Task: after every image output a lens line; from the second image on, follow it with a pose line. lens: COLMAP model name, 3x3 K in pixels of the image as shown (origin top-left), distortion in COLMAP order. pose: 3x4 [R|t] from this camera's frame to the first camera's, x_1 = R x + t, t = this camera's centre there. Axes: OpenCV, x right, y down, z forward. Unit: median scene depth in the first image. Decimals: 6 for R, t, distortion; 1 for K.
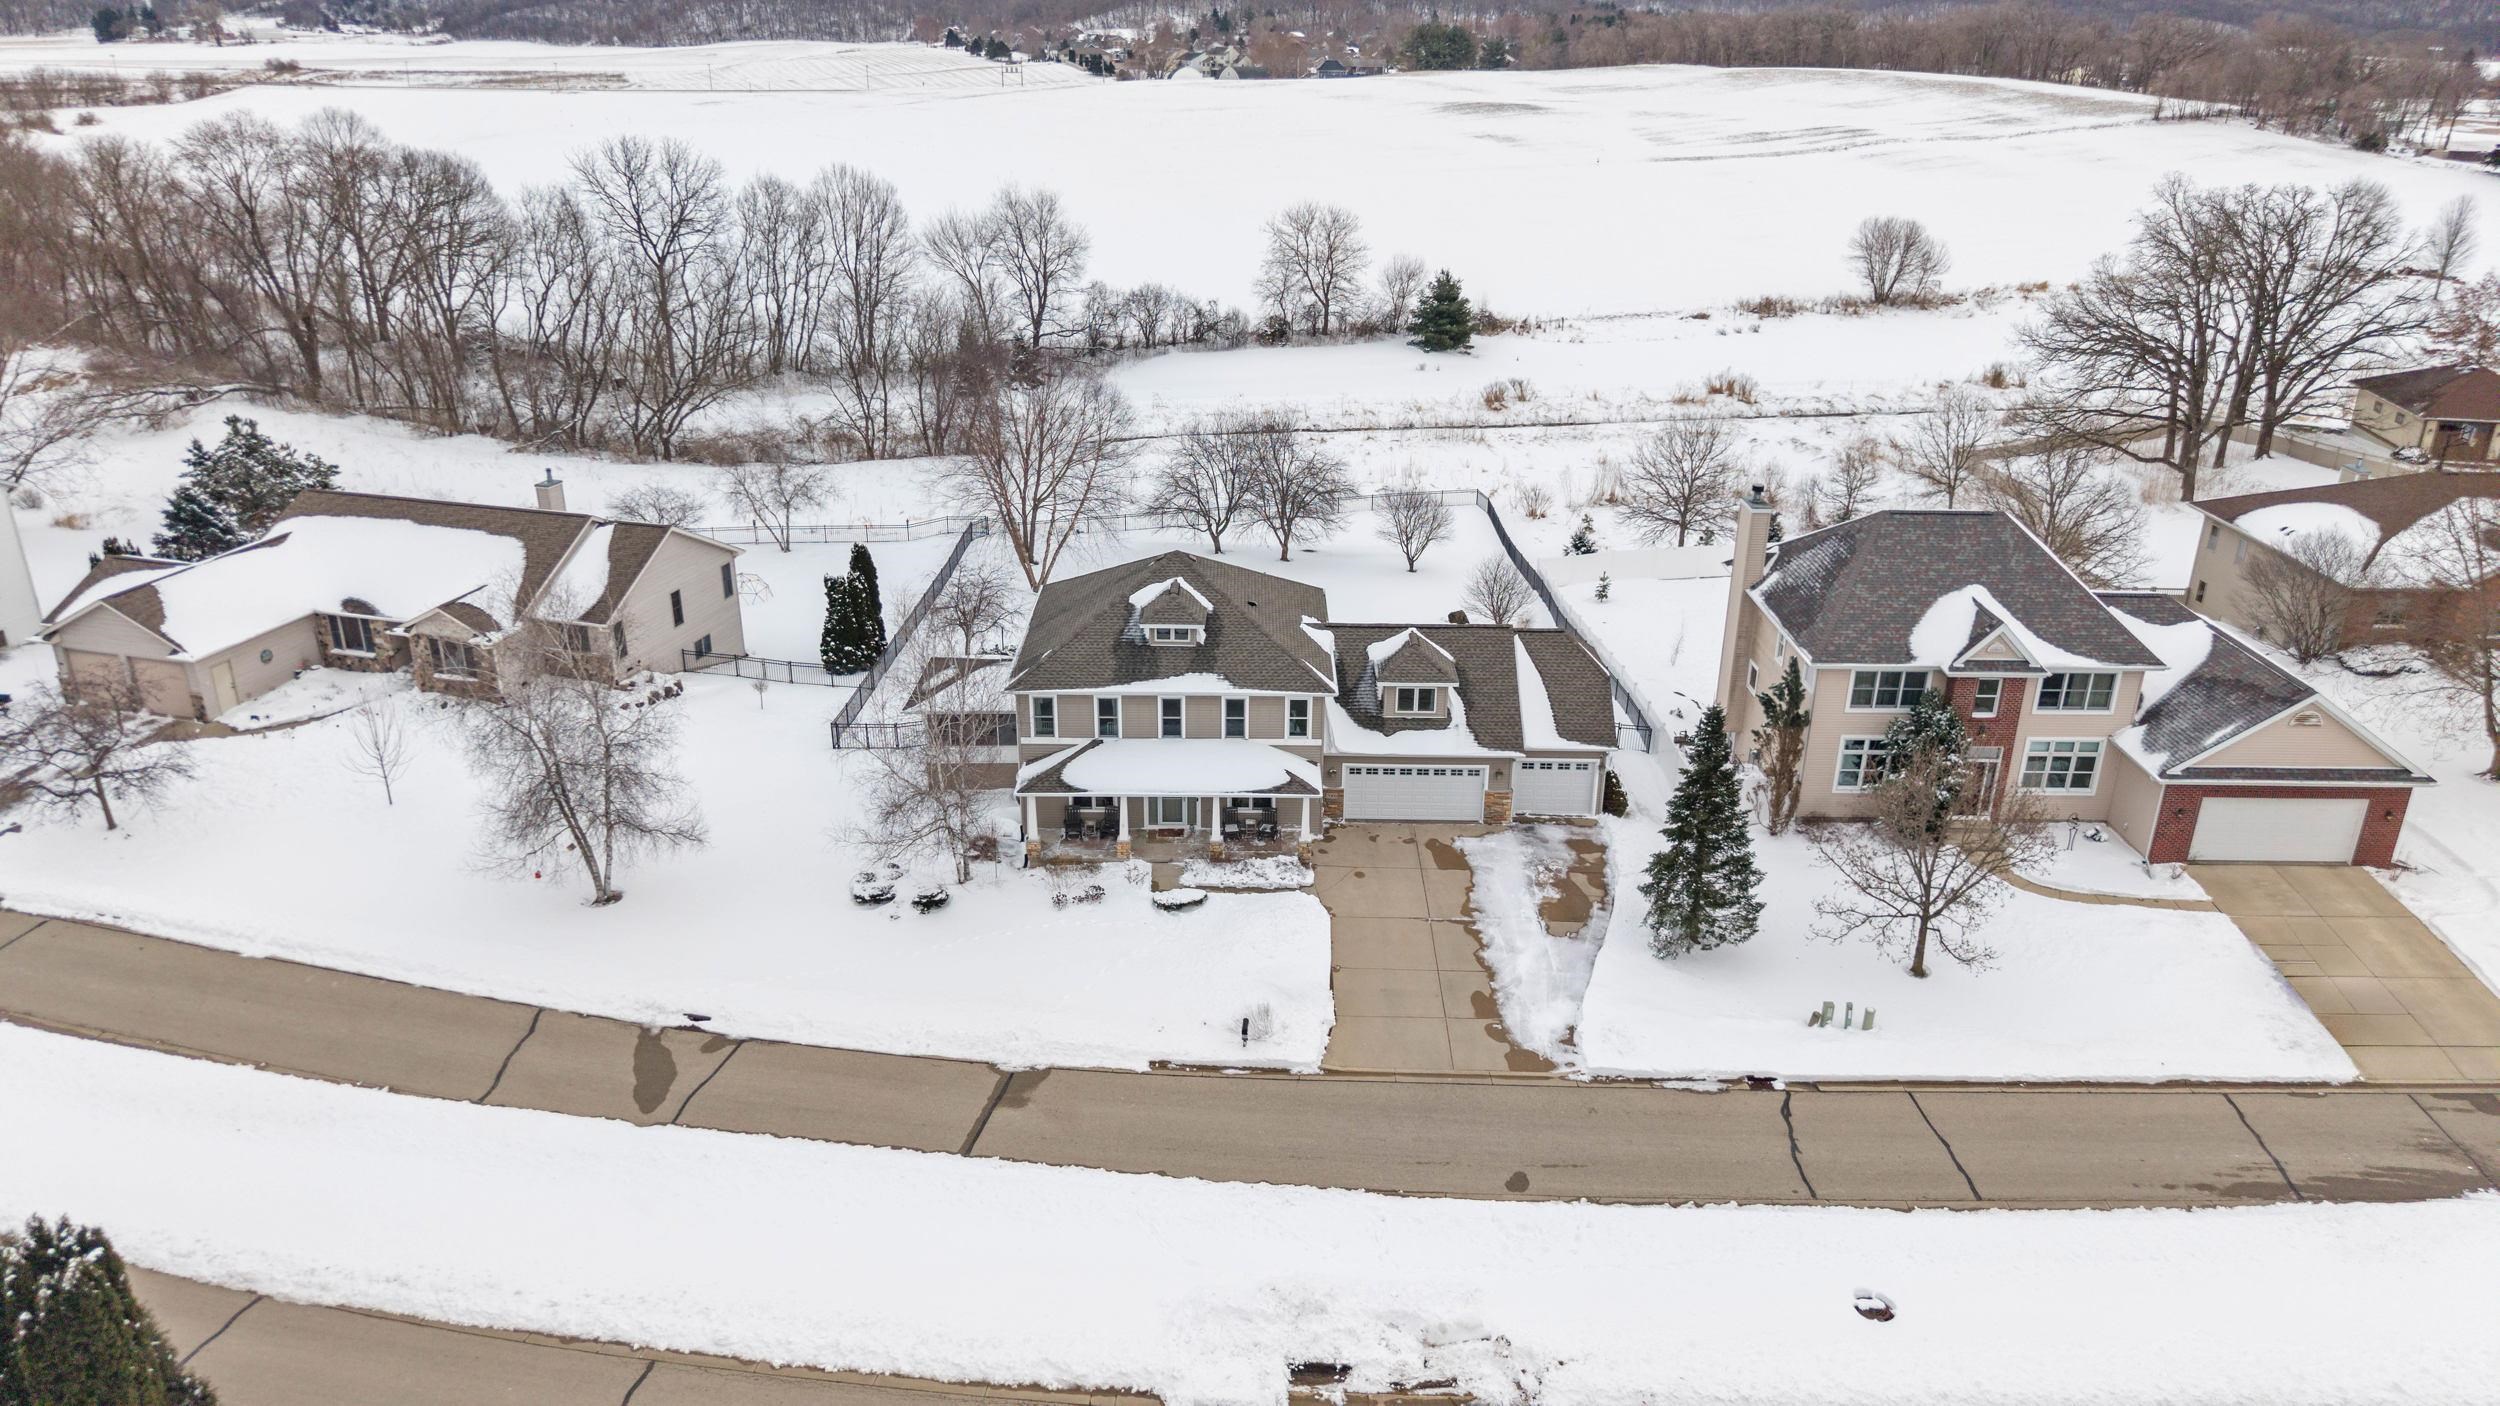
lens RADIAL K [[1665.6, 0, 1250.4], [0, 1665.6, 707.7], [0, 0, 1]] dist [0.015568, -0.016175]
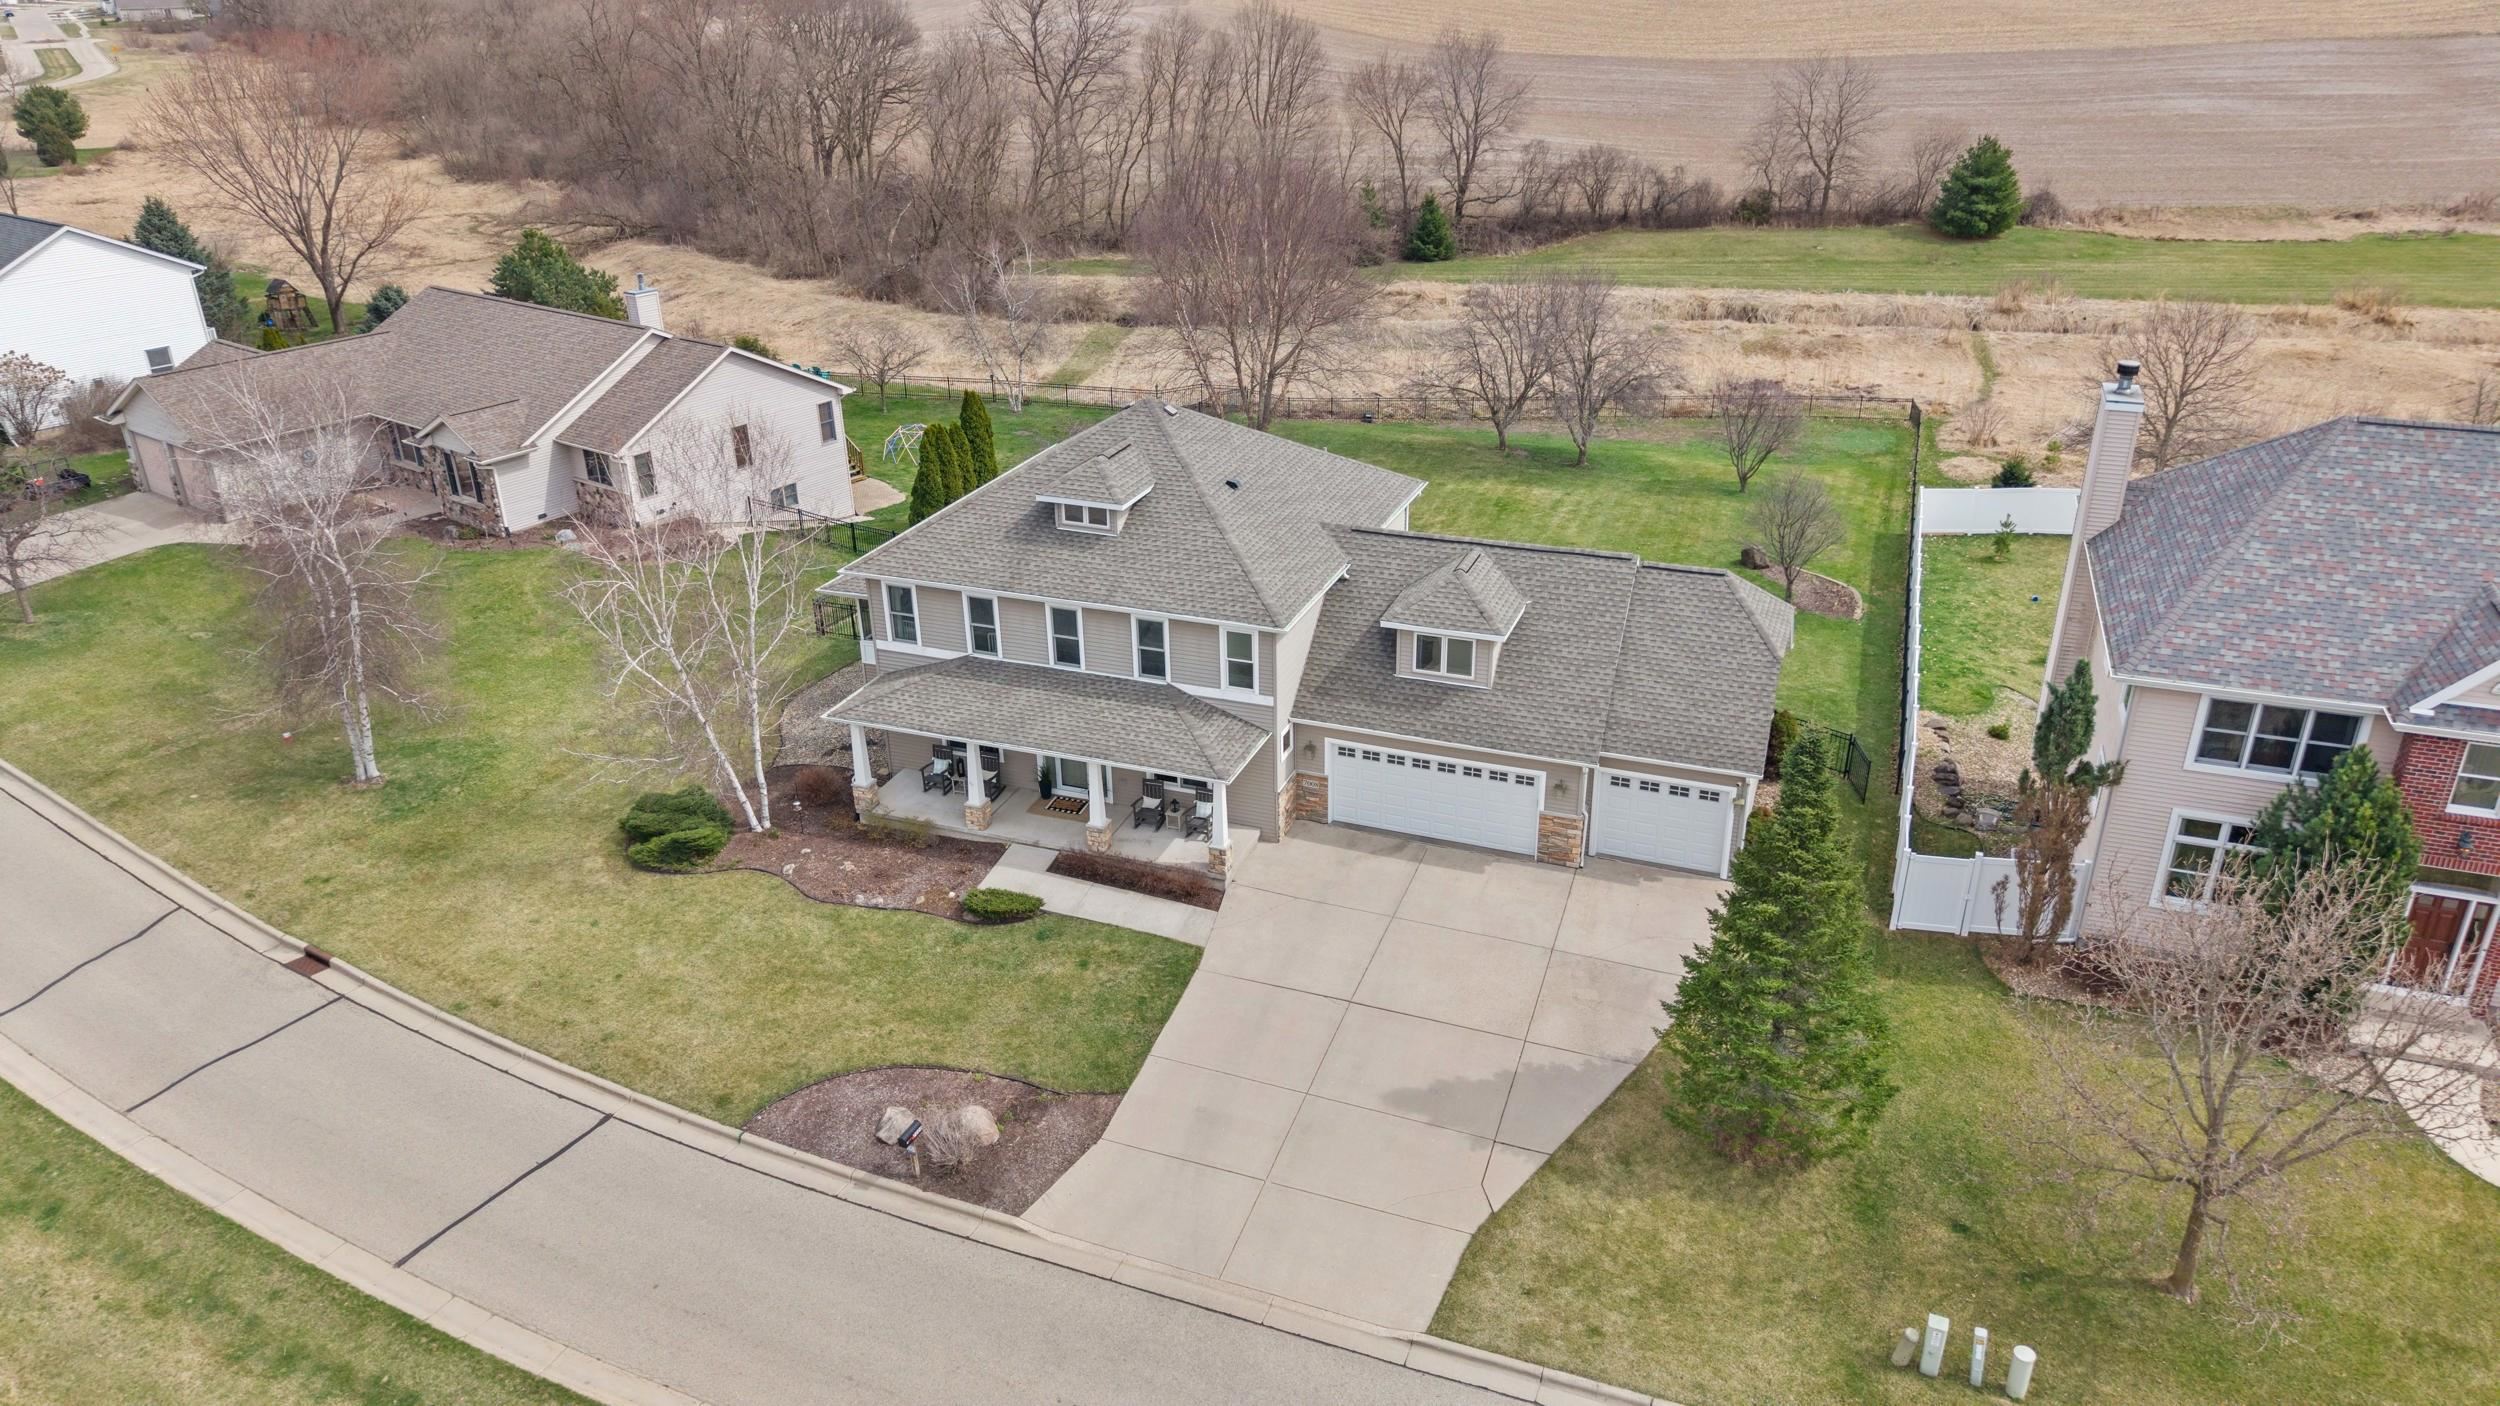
lens RADIAL K [[1665.6, 0, 1260.6], [0, 1665.6, 702.4], [0, 0, 1]] dist [0.015568, -0.016175]
pose [[0.934445, 0.129002, -0.331920, 0.157790], [-0.114758, 0.991441, 0.062254, -0.011631], [0.337110, -0.020082, 0.941251, 0.234945]]
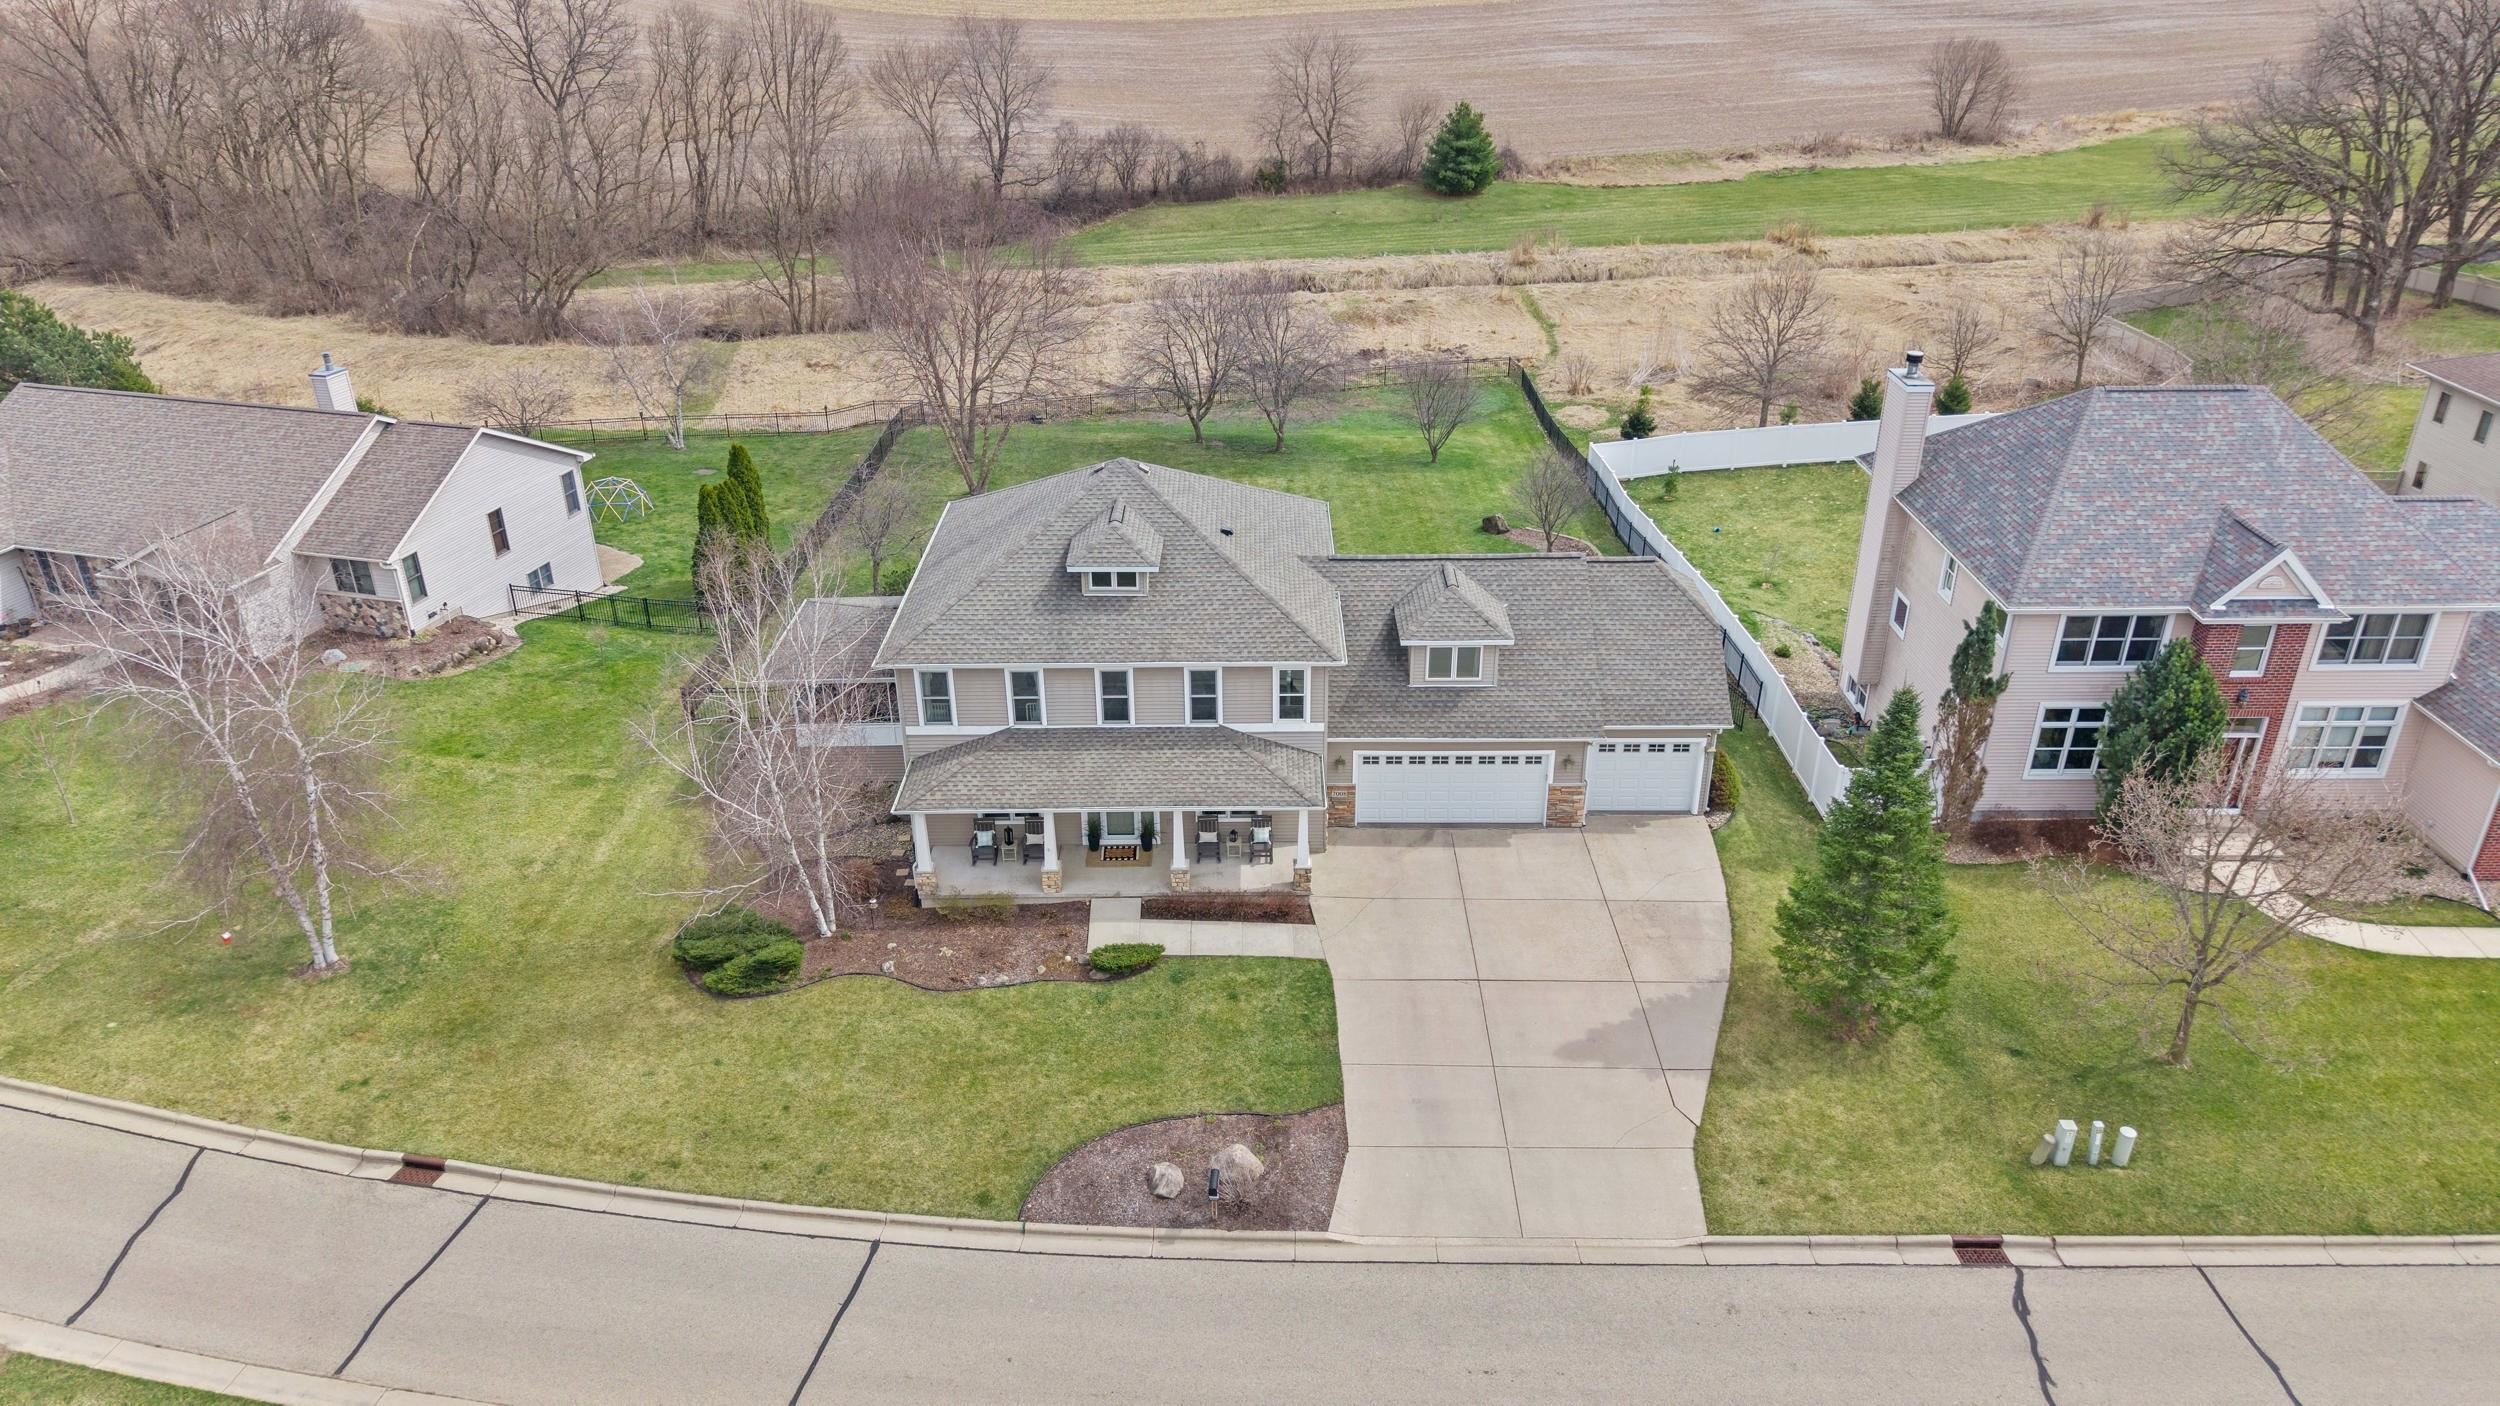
lens RADIAL K [[1665.6, 0, 1251.5], [0, 1665.6, 701.3], [0, 0, 1]] dist [0.015568, -0.016175]
pose [[0.999880, -0.014337, -0.005834, 0.009657], [0.014736, 0.997048, 0.075355, -0.027703], [0.004737, -0.075432, 0.997140, 0.173819]]
